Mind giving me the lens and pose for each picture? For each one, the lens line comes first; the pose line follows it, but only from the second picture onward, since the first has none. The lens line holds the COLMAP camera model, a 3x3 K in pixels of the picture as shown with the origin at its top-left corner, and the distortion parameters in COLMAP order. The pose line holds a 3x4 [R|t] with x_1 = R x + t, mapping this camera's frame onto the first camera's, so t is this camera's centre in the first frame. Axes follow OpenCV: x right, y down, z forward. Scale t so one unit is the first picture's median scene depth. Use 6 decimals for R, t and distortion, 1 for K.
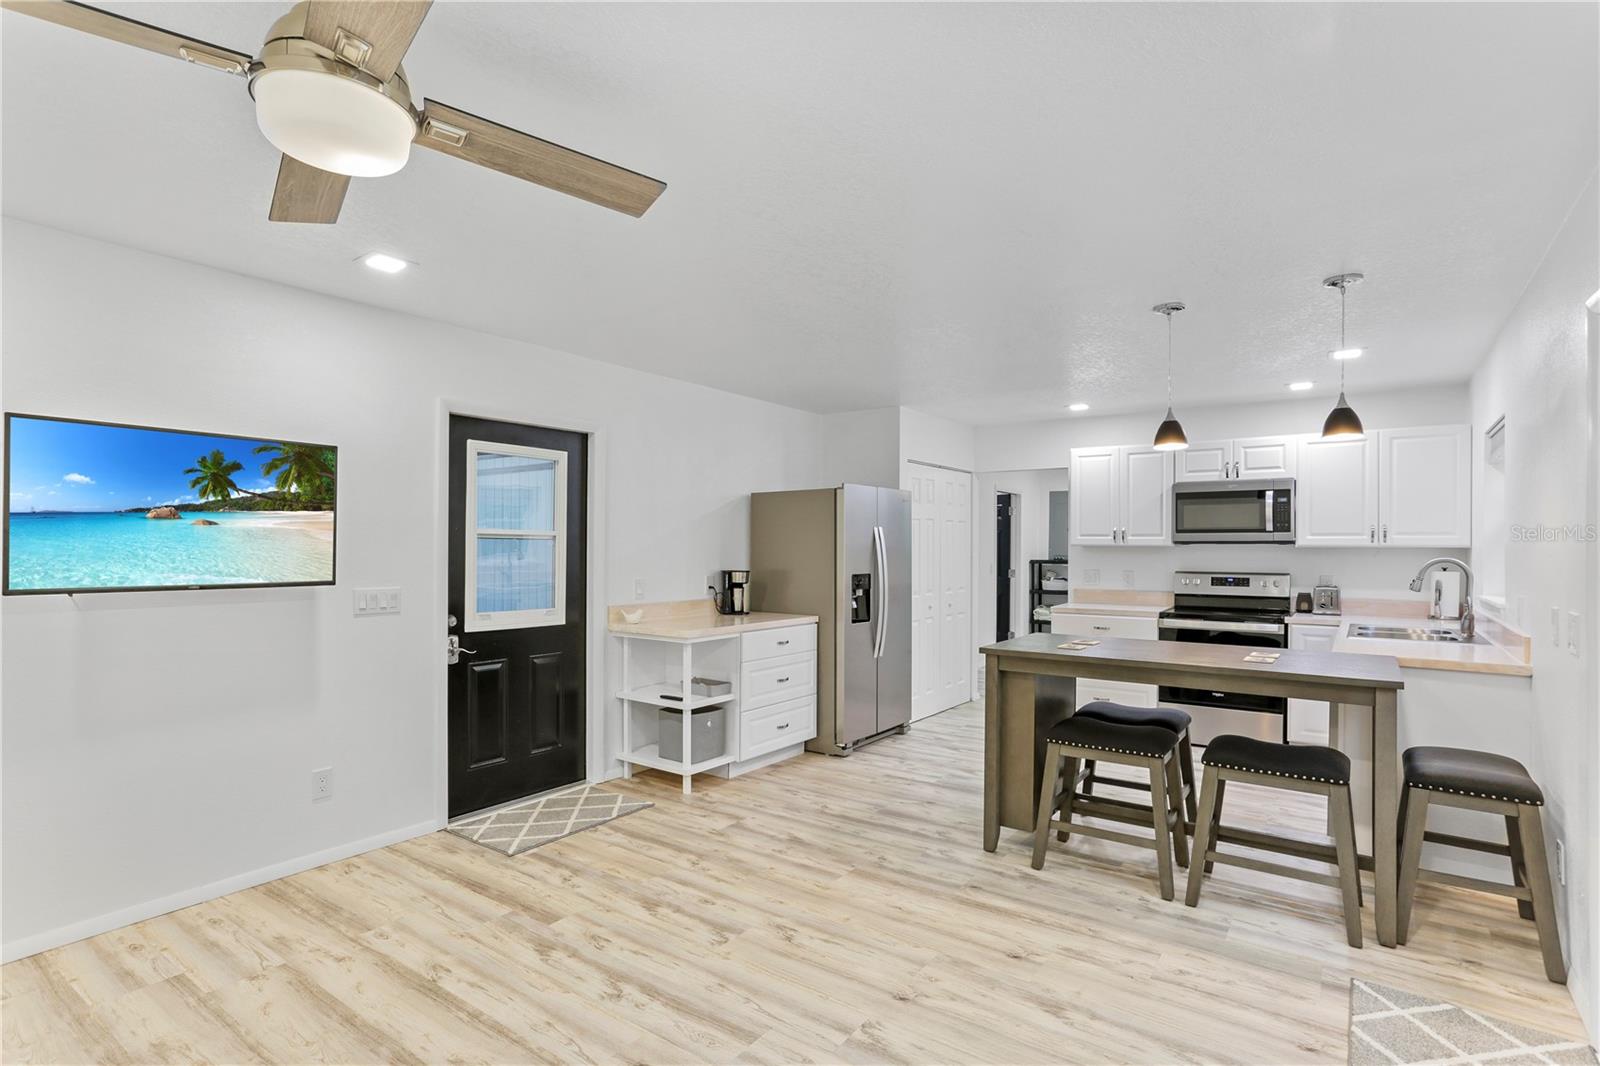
lens RADIAL K [[797.9, 0, 798.9], [0, 797.9, 549.7], [0, 0, 1]] dist [-0.056099, 0.039742]
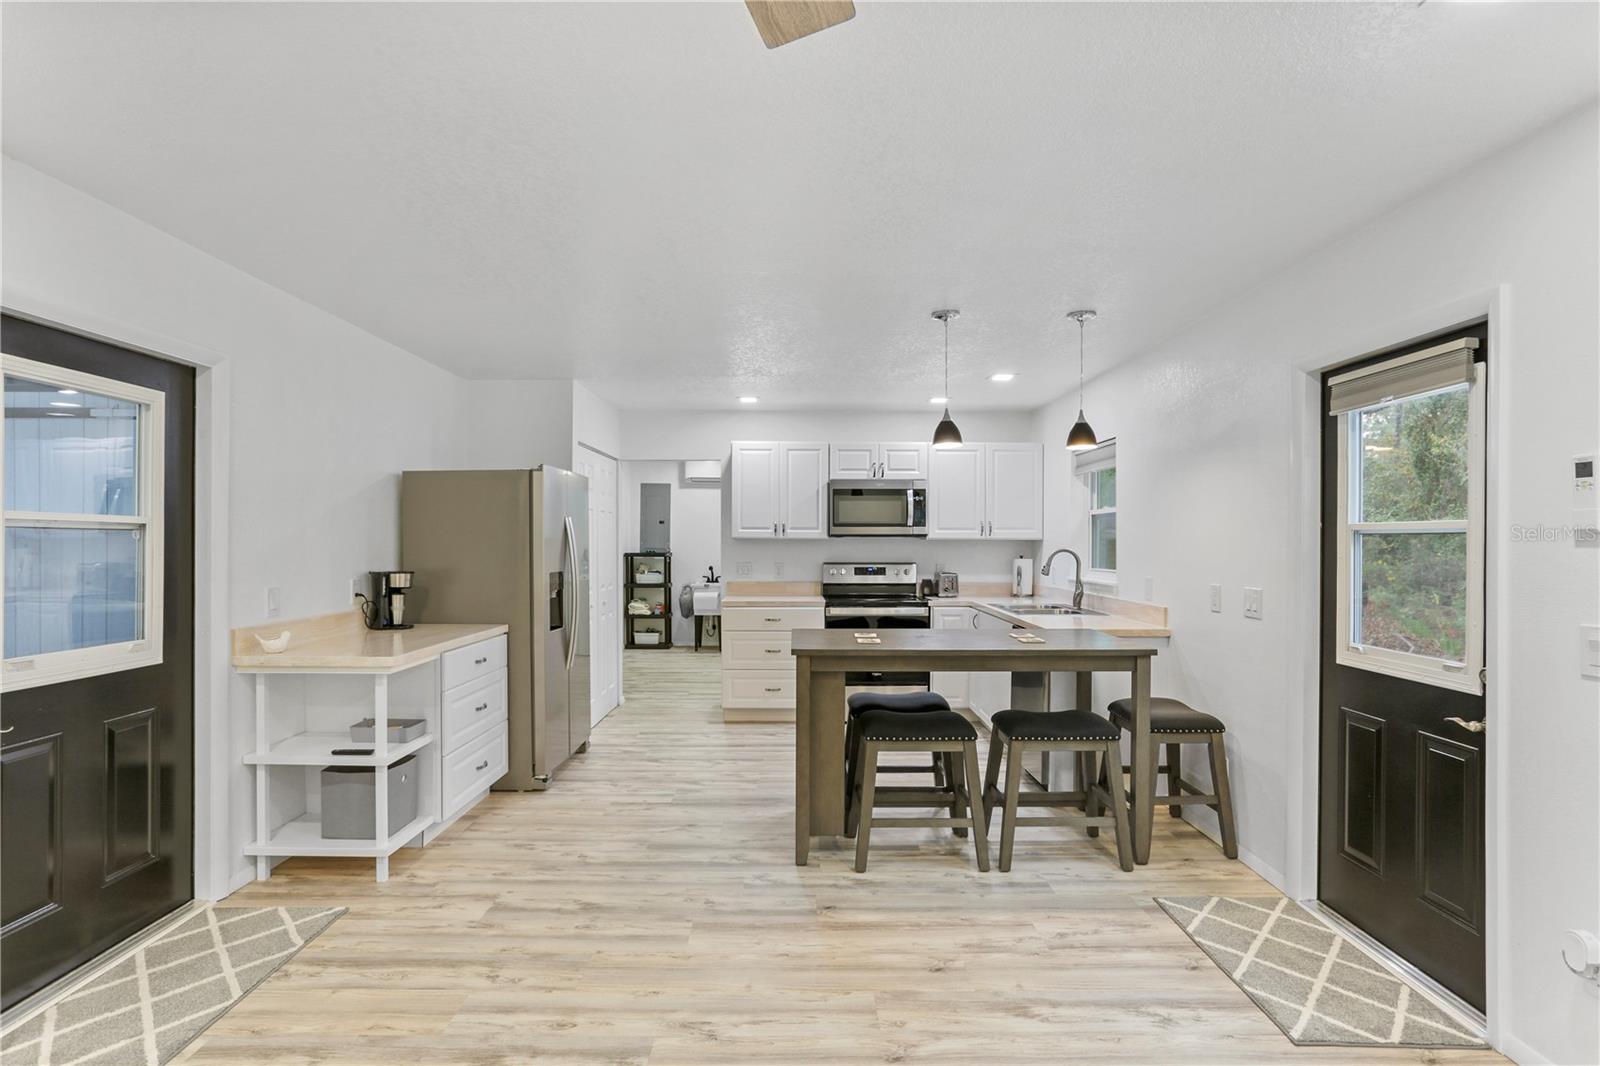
lens RADIAL K [[797.9, 0, 798.9], [0, 797.9, 549.7], [0, 0, 1]] dist [-0.056099, 0.039742]
pose [[0.809448, -0.009013, 0.587122, -0.247829], [0.003615, 0.999940, 0.010366, -0.001579], [-0.587180, -0.006269, 0.809432, 0.195123]]
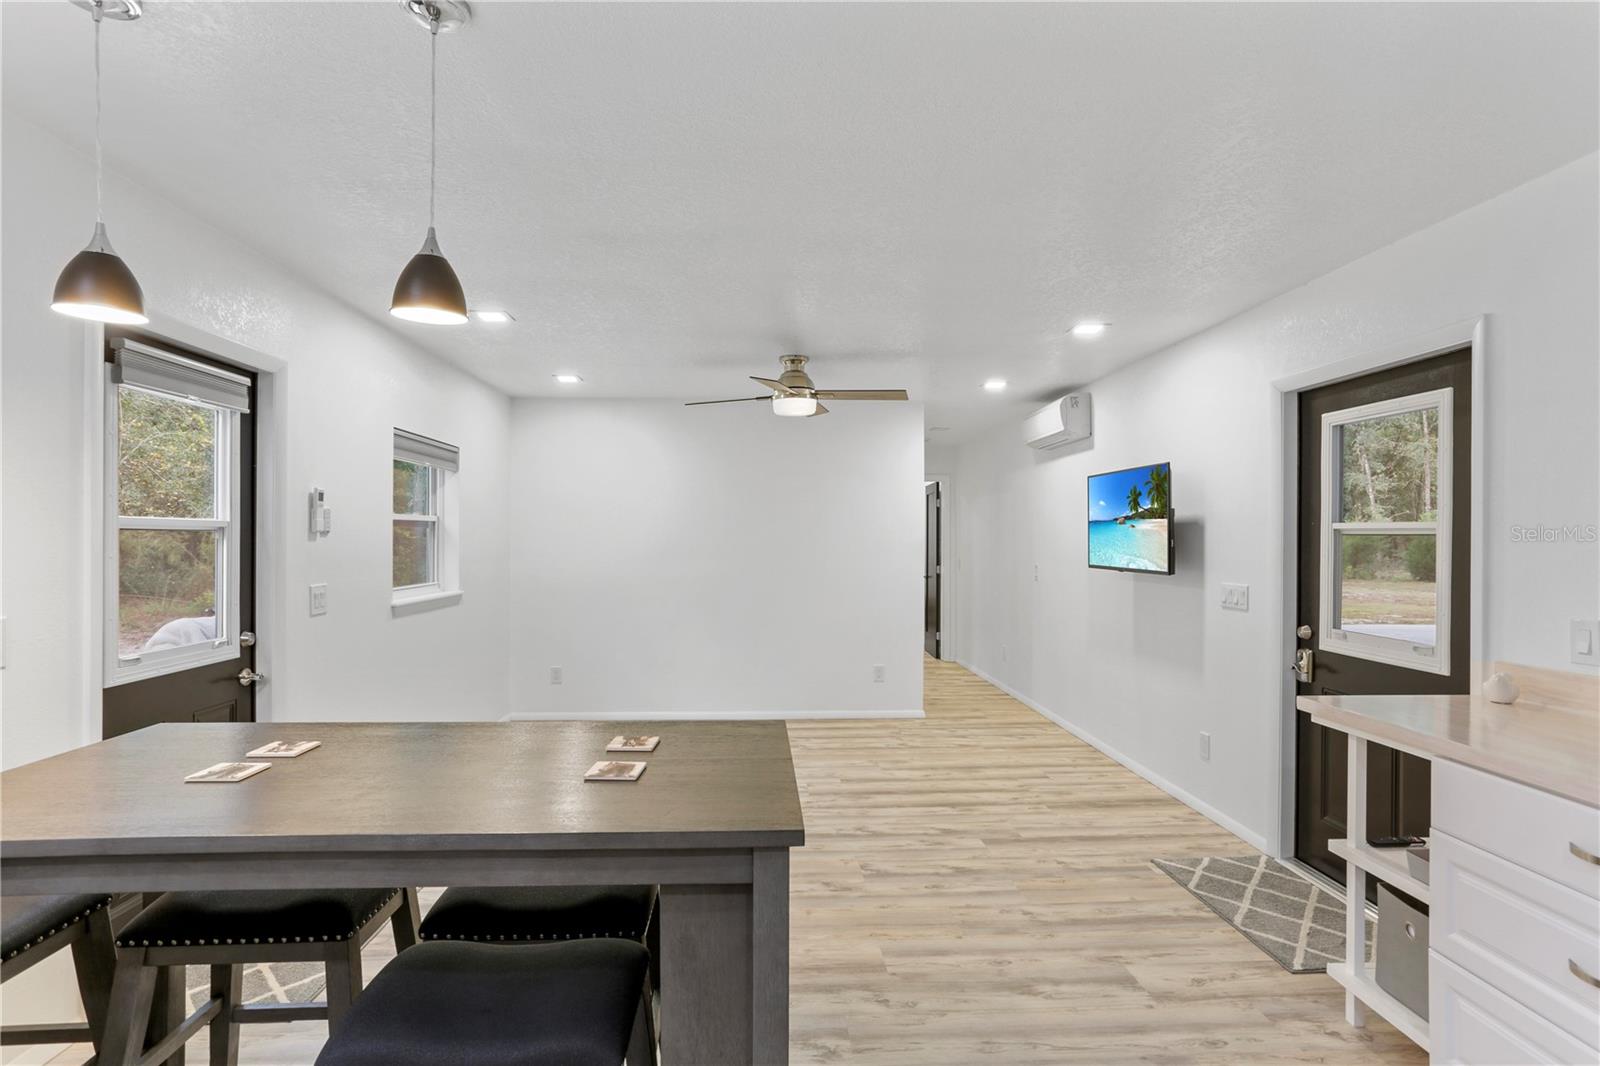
lens RADIAL K [[789.4, 0, 784.6], [0, 789.4, 511.2], [0, 0, 1]] dist [-0.061420, 0.037695]
pose [[-0.789290, -0.029314, -0.613320, 0.462152], [-0.009677, 0.999330, -0.035310, -0.004271], [0.613944, -0.021935, -0.789045, 1.157721]]
